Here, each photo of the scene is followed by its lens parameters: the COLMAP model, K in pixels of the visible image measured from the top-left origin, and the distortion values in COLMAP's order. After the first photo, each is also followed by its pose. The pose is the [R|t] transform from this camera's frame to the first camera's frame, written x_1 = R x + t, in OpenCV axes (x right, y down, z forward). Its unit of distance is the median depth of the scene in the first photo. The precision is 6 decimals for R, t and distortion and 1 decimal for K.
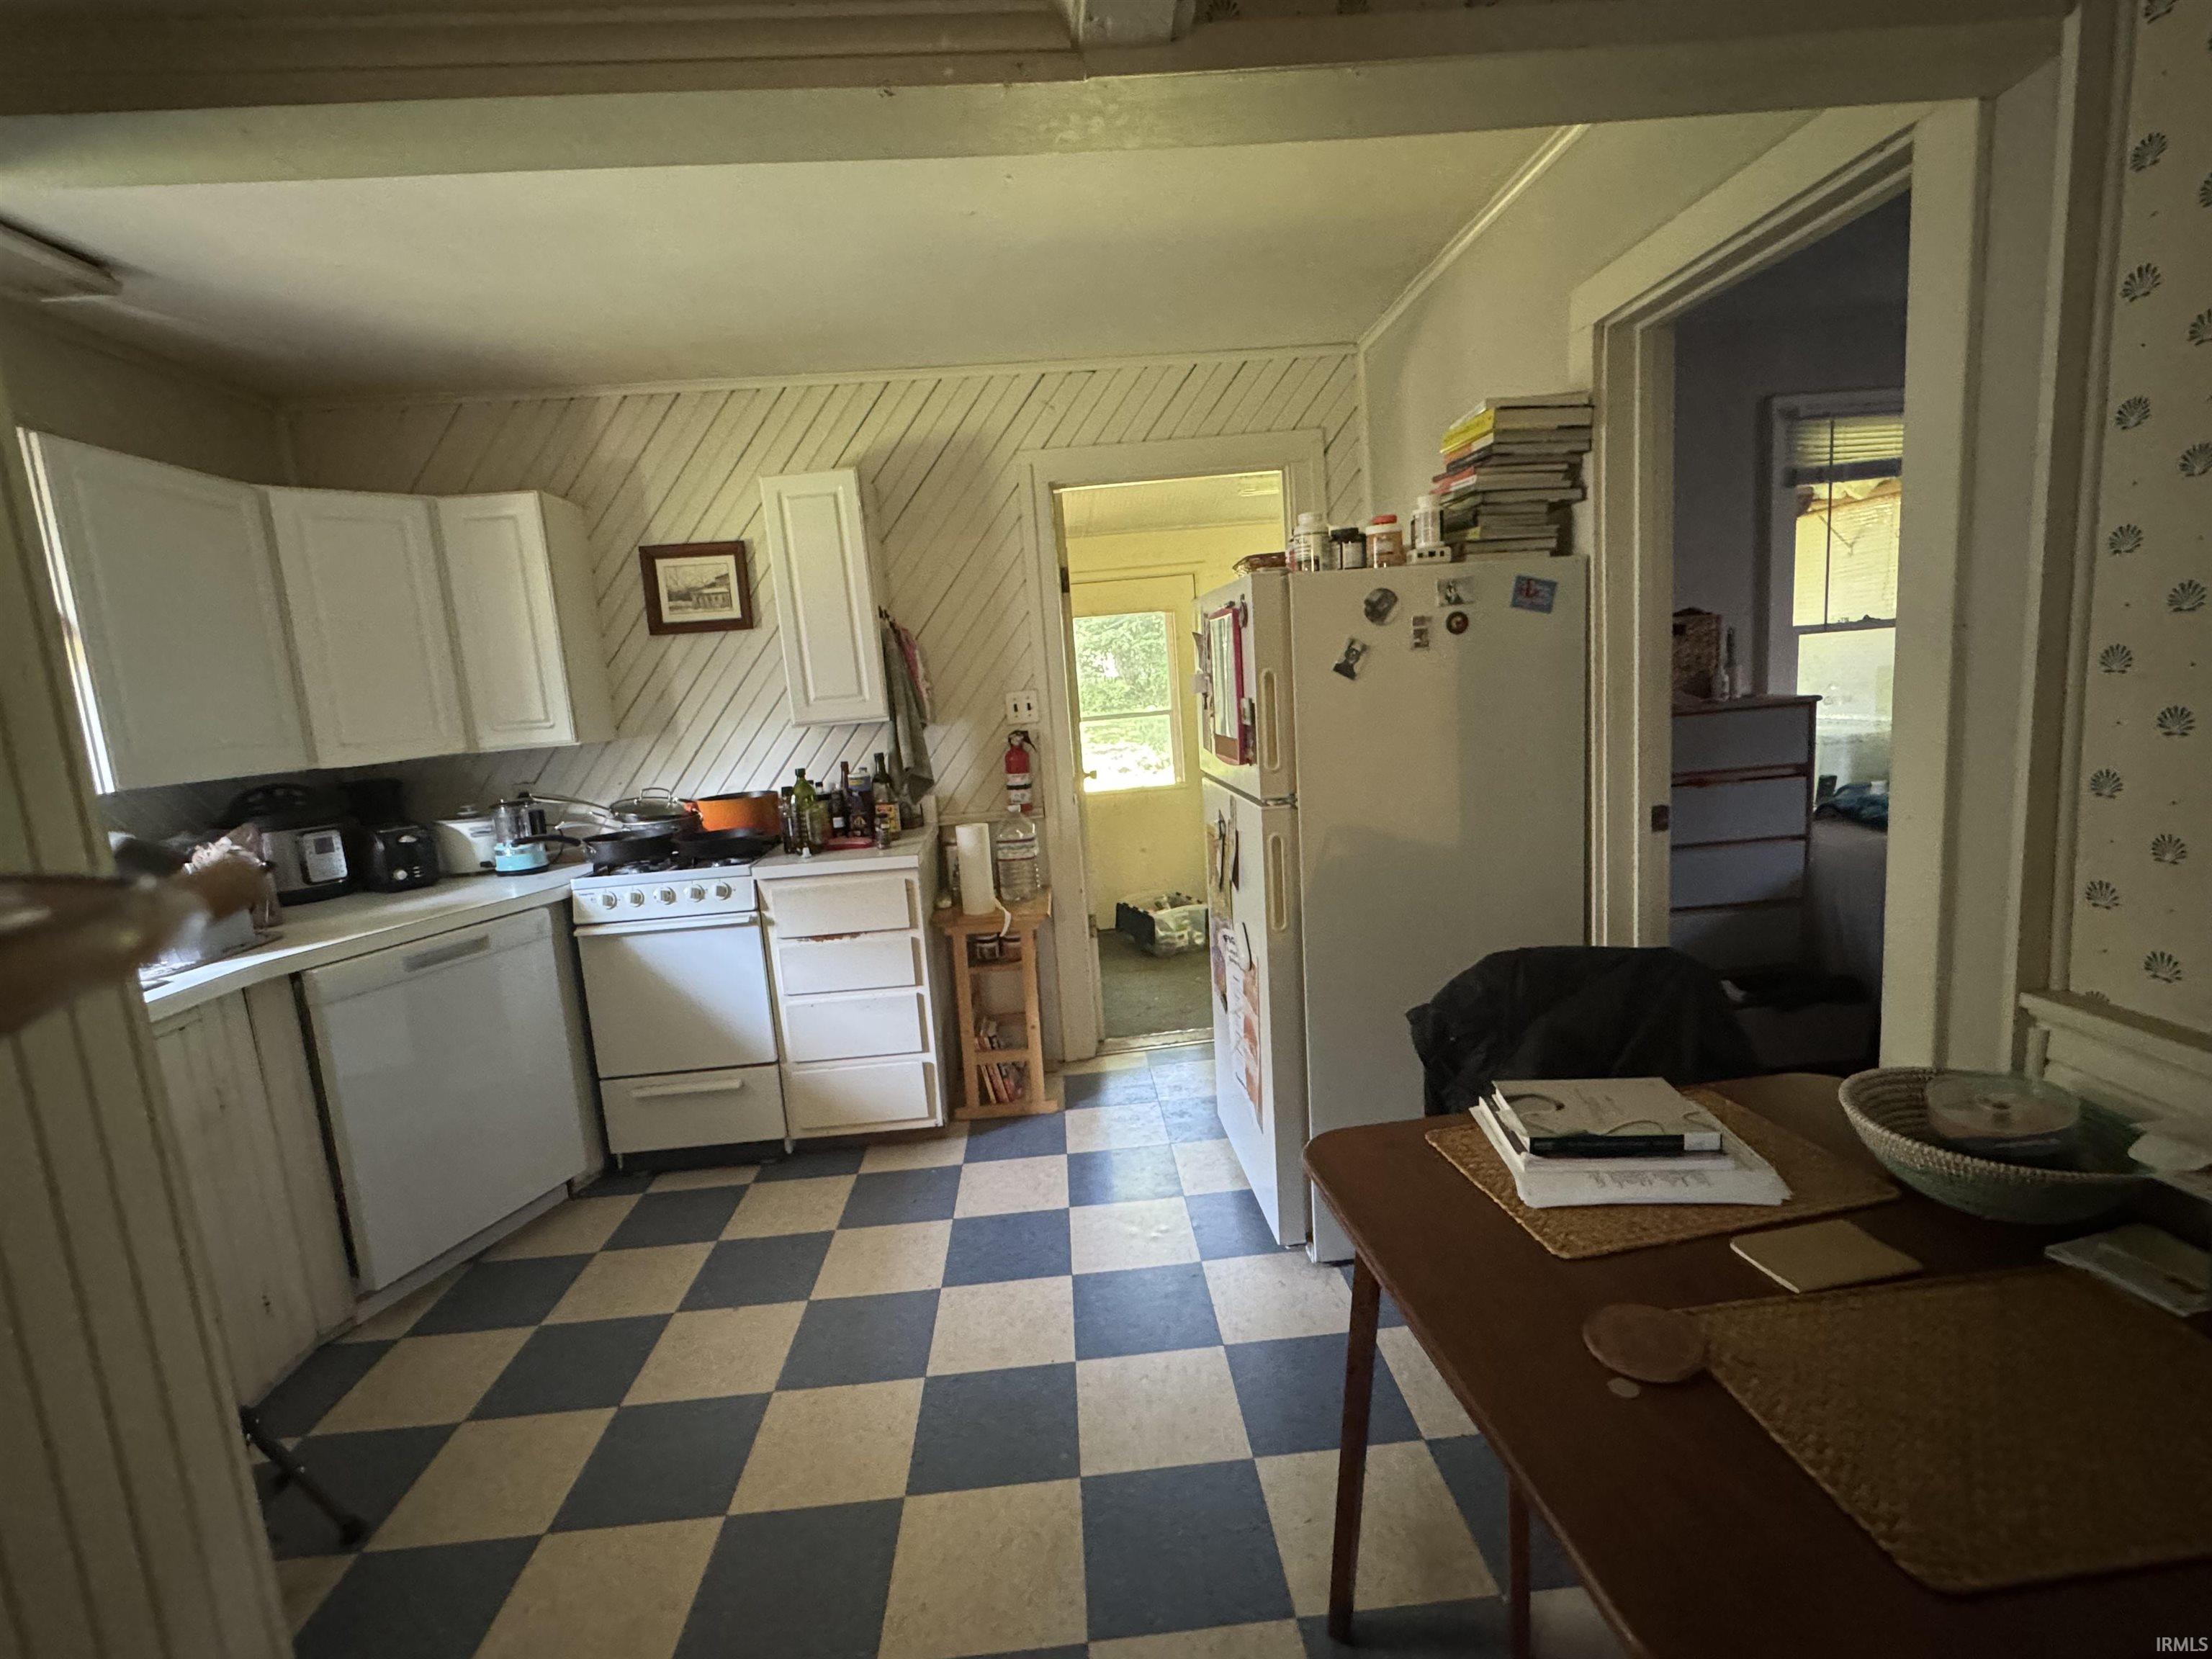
lens RADIAL K [[1006.0, 0, 1102.1], [0, 1006.0, 830.1], [0, 0, 1]] dist [0.000687, 0.000047]
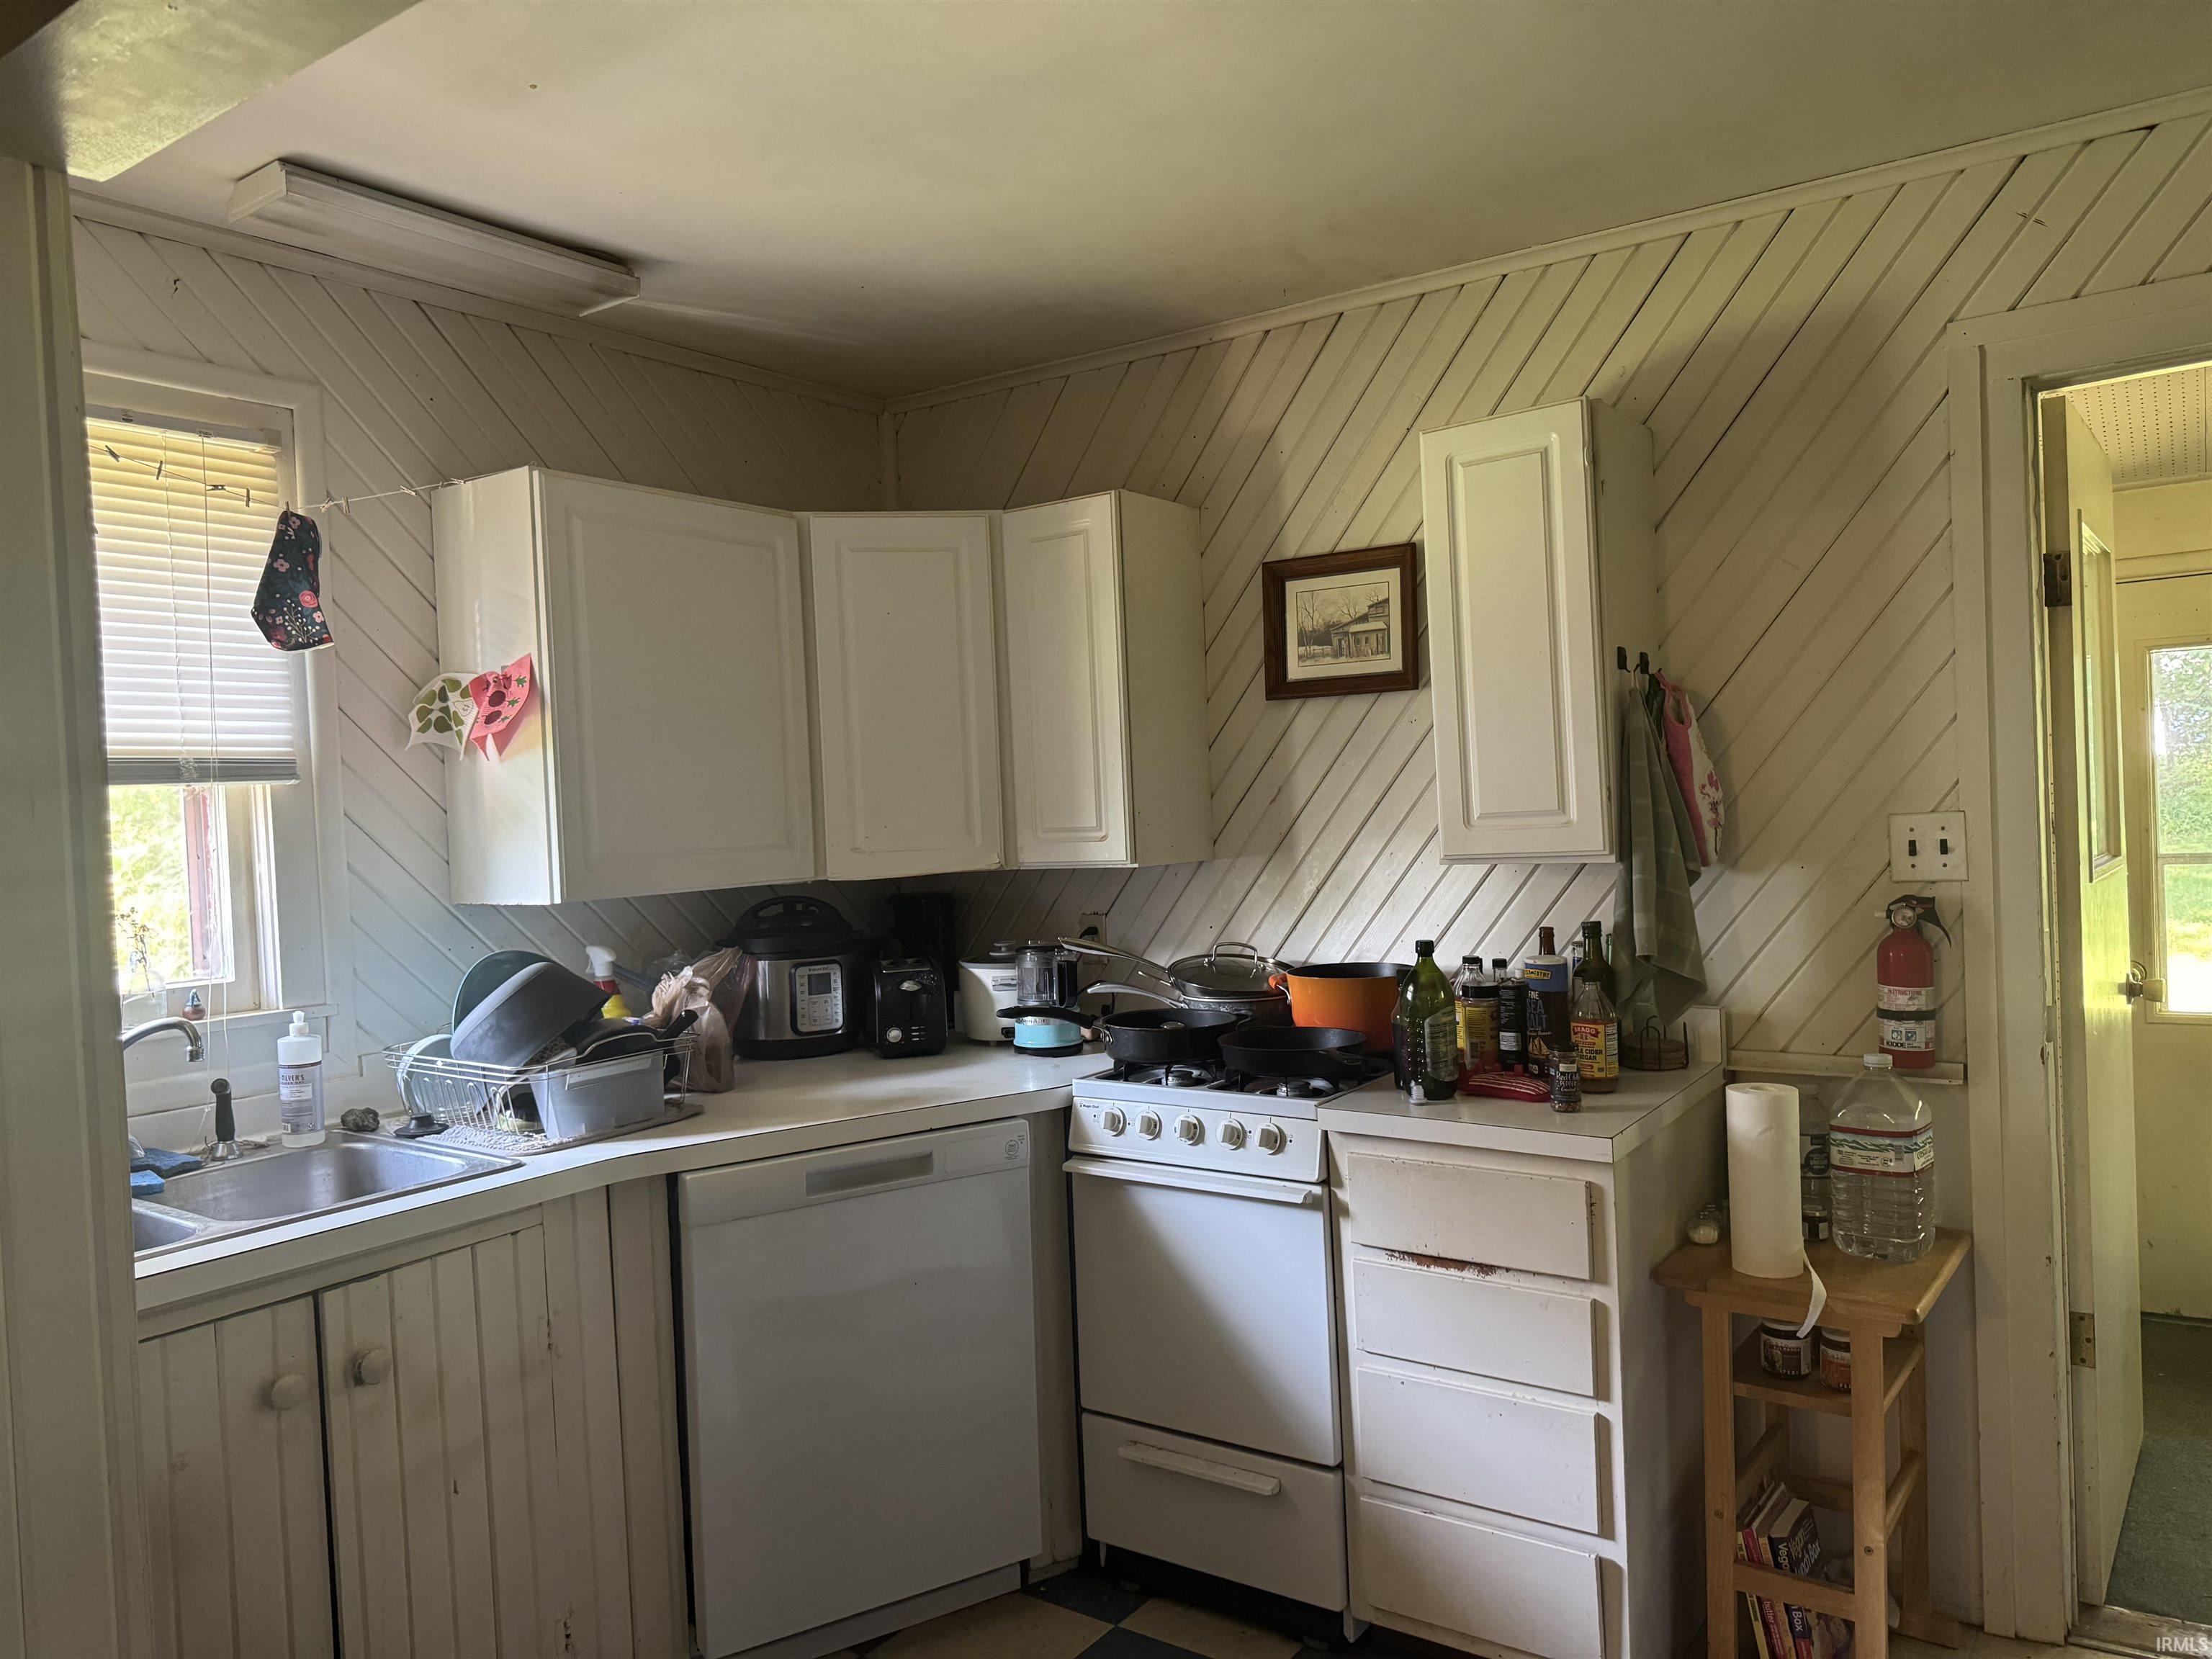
lens RADIAL K [[1549.3, 0, 1107.9], [0, 1549.3, 831.4], [0, 0, 1]] dist [0.068111, -0.083858]
pose [[0.782386, 0.054421, -0.620411, 0.089519], [-0.110178, 0.992557, -0.051879, -0.055944], [0.612970, 0.108945, 0.782559, 0.208315]]
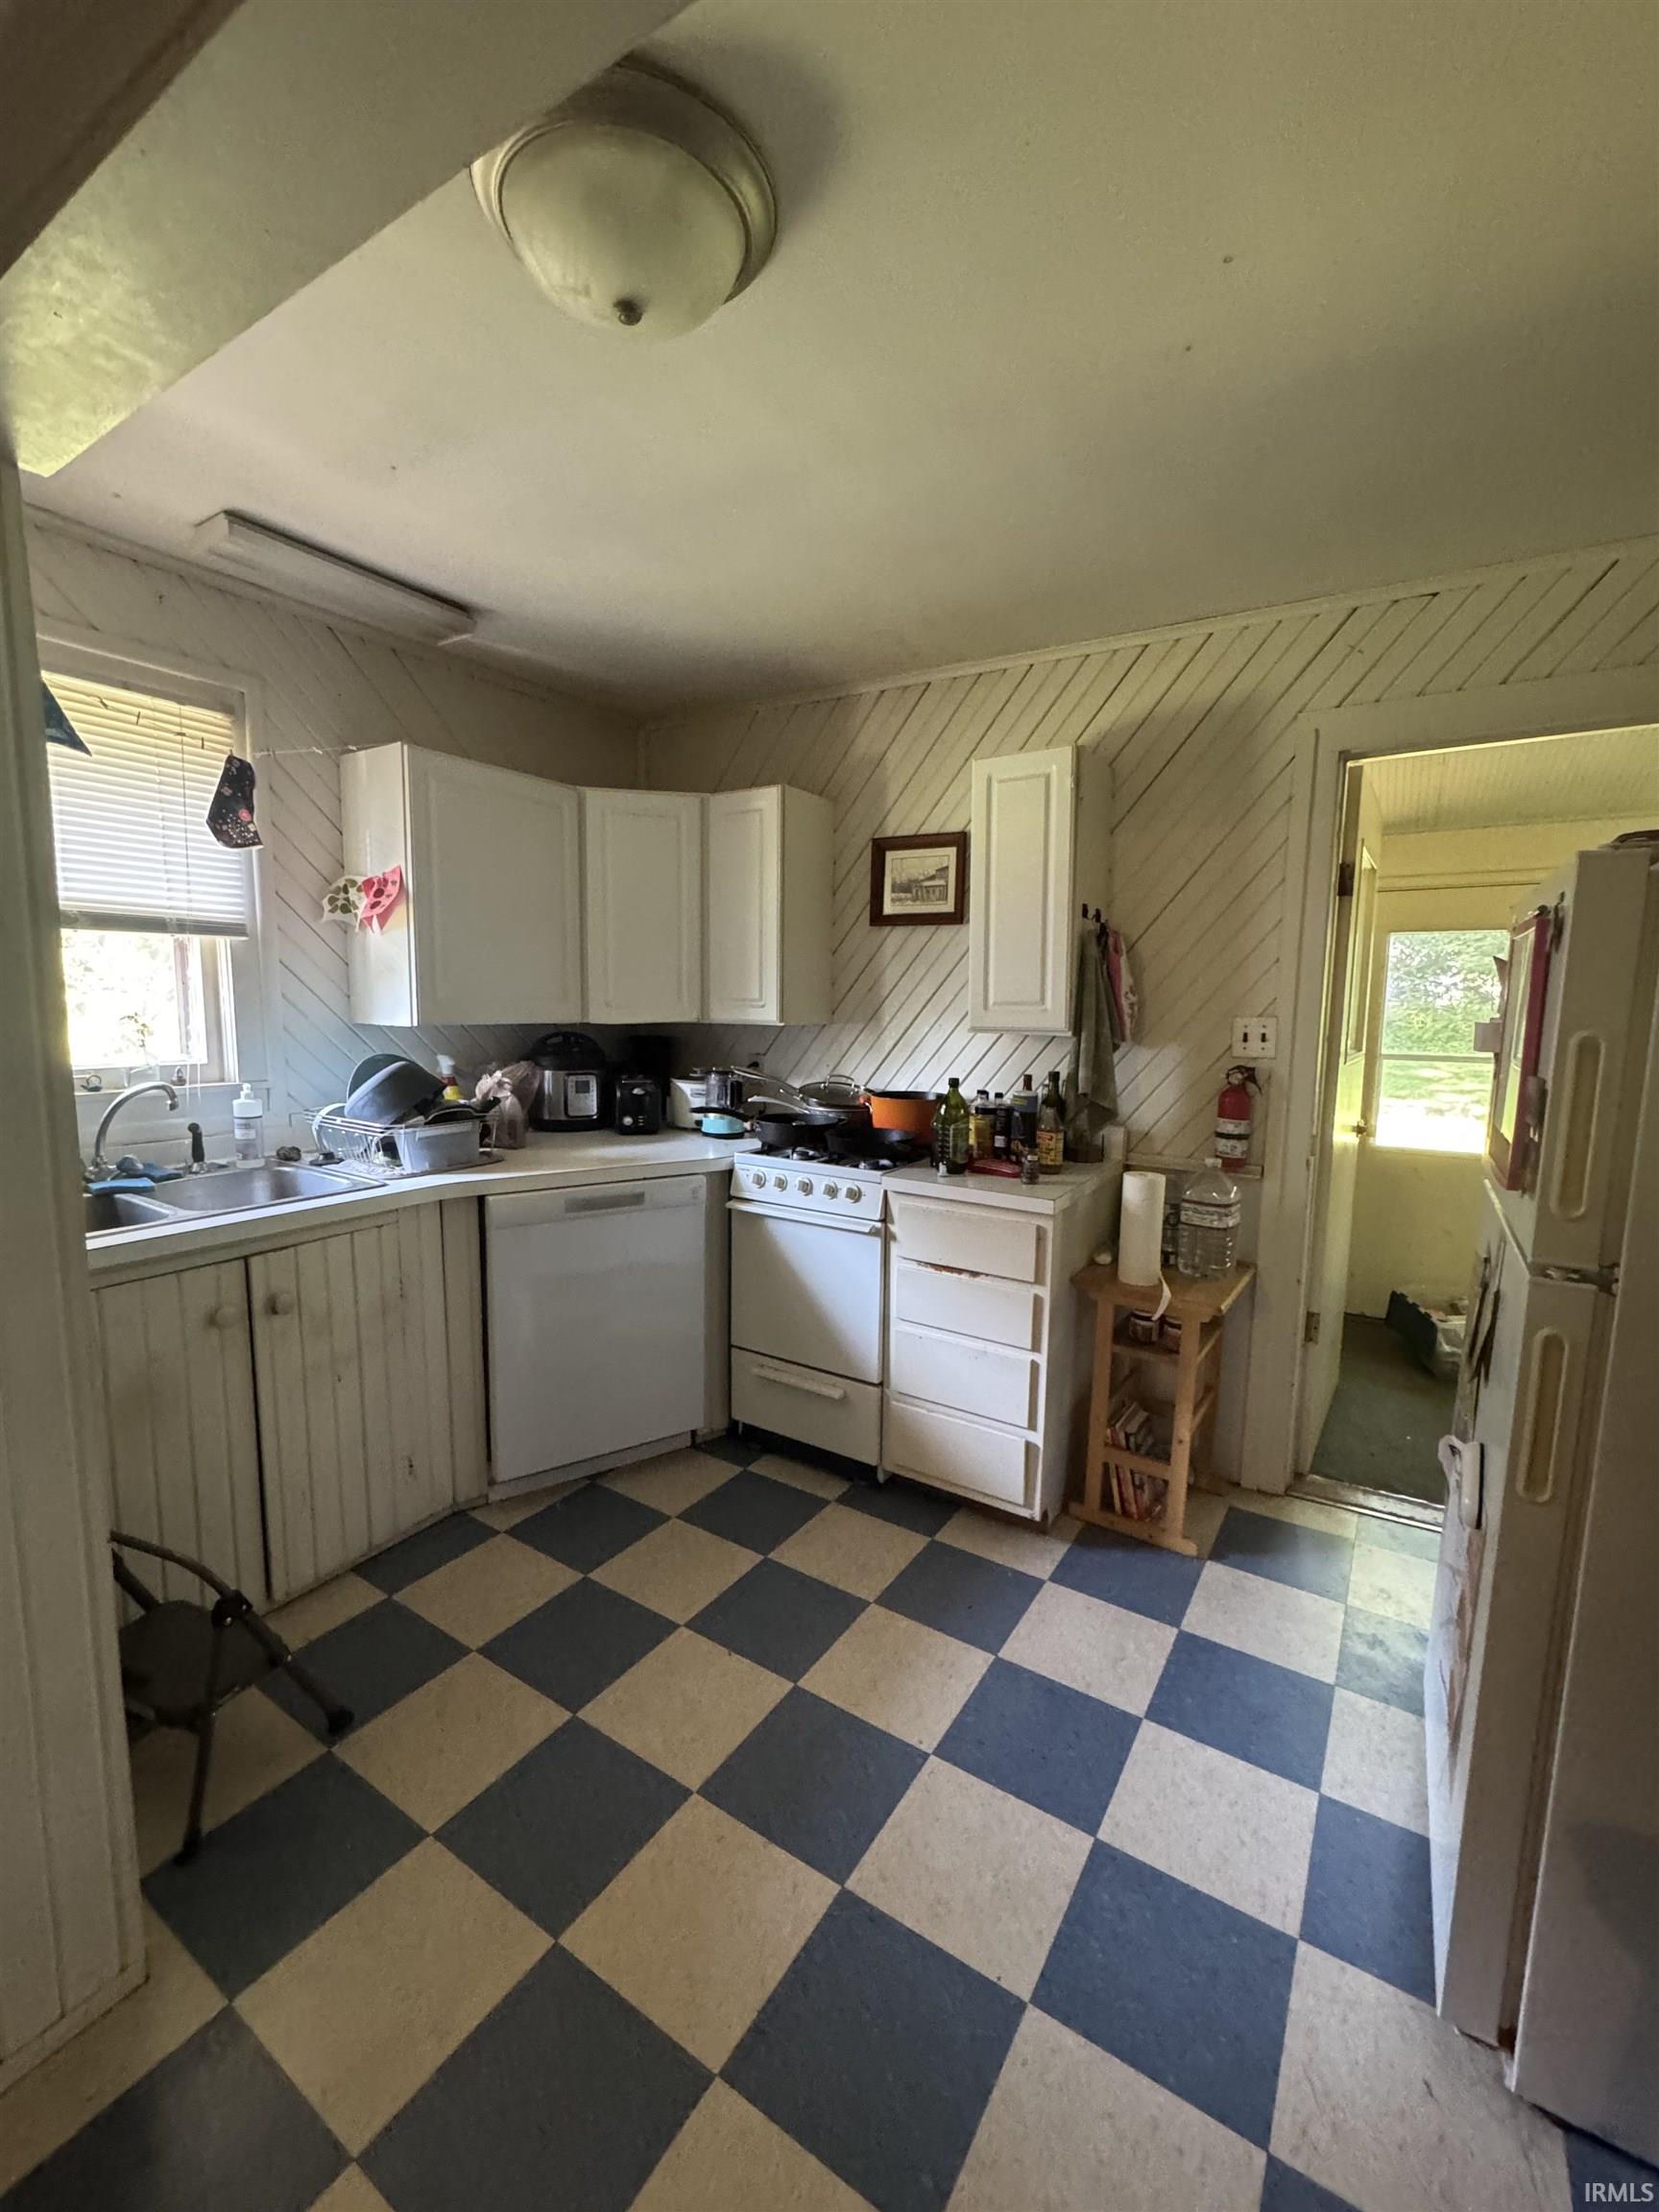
lens RADIAL K [[925.2, 0, 825.2], [0, 925.2, 1103.4], [0, 0, 1]] dist [-0.002506, 0.000377]
pose [[0.807249, 0.155209, -0.569438, 0.082145], [-0.163268, 0.985878, 0.037263, -0.049382], [0.567180, 0.062891, 0.821189, 0.244701]]
